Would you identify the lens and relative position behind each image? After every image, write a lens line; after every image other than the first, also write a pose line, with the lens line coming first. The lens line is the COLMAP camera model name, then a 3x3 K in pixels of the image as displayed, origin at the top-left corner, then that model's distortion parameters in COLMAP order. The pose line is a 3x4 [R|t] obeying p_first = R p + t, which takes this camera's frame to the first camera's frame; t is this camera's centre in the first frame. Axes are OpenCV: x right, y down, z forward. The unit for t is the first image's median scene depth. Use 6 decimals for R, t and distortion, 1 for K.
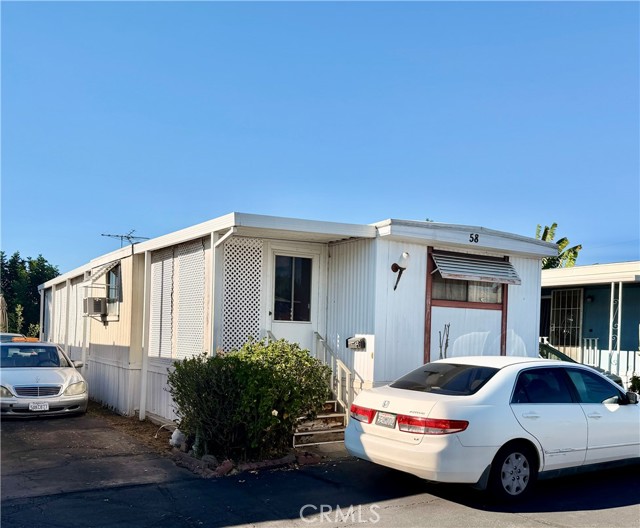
lens RADIAL K [[489.8, 0, 319.9], [0, 489.8, 263.5], [0, 0, 1]] dist [0.003868, -0.013853]
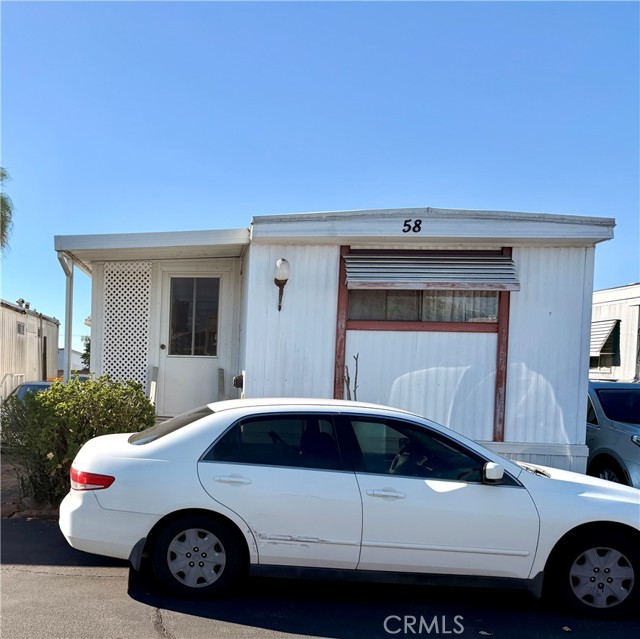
lens RADIAL K [[612.3, 0, 320.0], [0, 612.3, 320.4], [0, 0, 1]] dist [-0.007790, 0.000000]
pose [[0.851649, -0.051062, -0.521620, 0.656963], [0.071483, 0.997259, 0.019088, 0.052965], [0.519216, -0.053543, 0.852964, 0.227984]]
